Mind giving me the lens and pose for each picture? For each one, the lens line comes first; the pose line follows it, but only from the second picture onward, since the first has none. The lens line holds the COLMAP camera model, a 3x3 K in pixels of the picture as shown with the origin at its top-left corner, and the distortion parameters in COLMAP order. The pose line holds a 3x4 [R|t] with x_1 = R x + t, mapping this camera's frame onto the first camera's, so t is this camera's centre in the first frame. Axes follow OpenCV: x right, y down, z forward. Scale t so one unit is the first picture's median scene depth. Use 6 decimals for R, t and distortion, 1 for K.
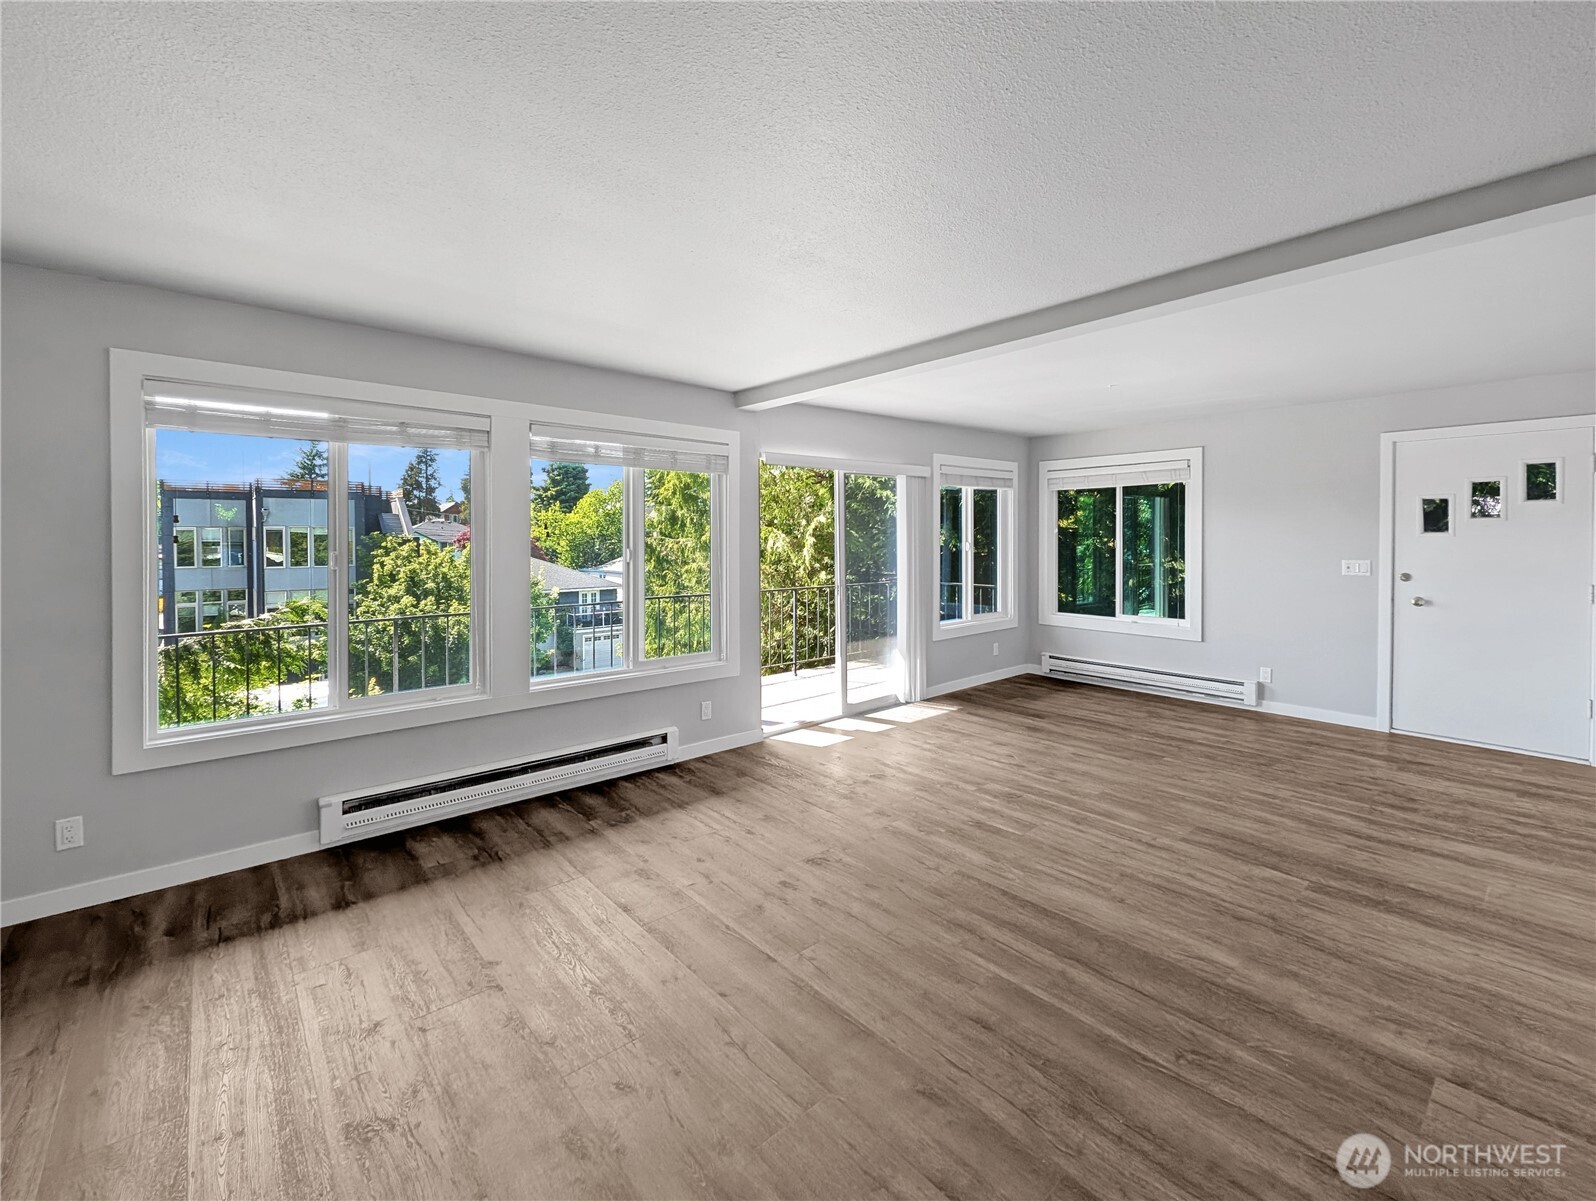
lens RADIAL K [[702.7, 0, 810.1], [0, 702.7, 553.8], [0, 0, 1]] dist [0.008829, -0.000109]
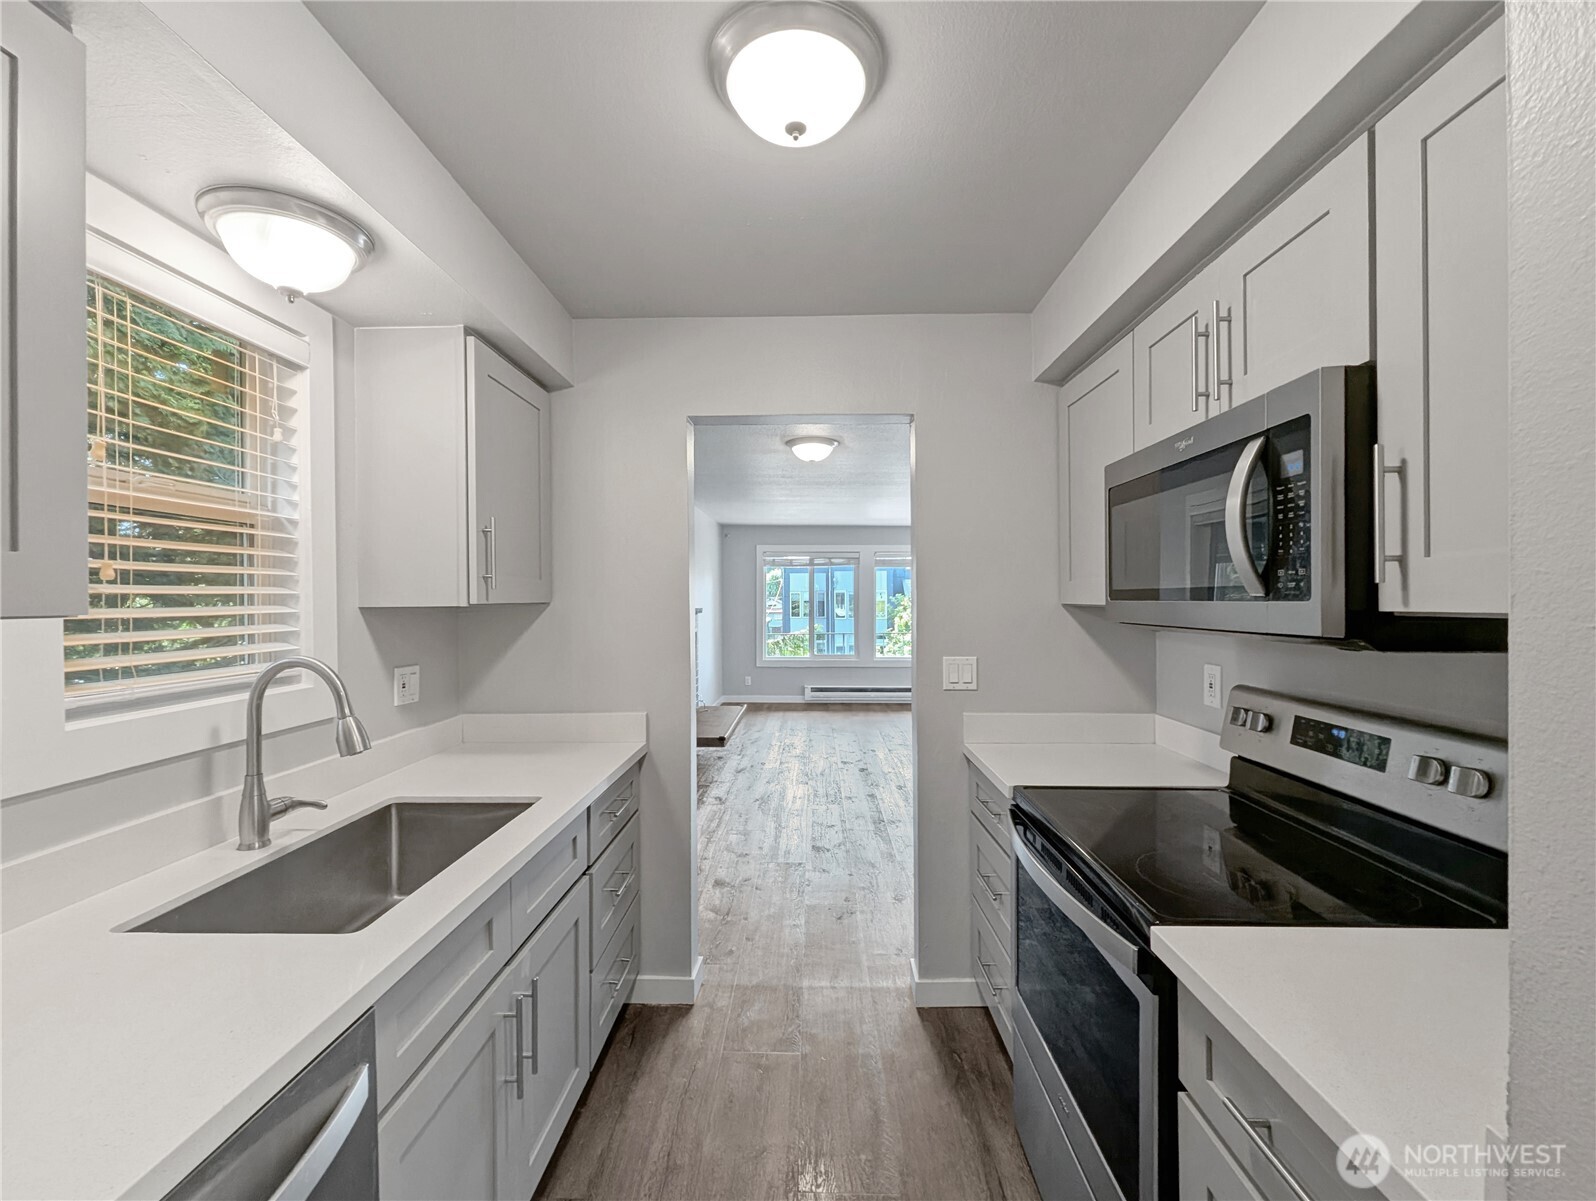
lens RADIAL K [[642.8, 0, 798.0], [0, 642.8, 600.5], [0, 0, 1]] dist [-0.000107, -0.000014]
pose [[0.750304, -0.000367, -0.661093, 0.685155], [-0.011607, 0.999838, -0.013728, 0.013612], [0.660991, 0.017974, 0.750178, -0.675863]]
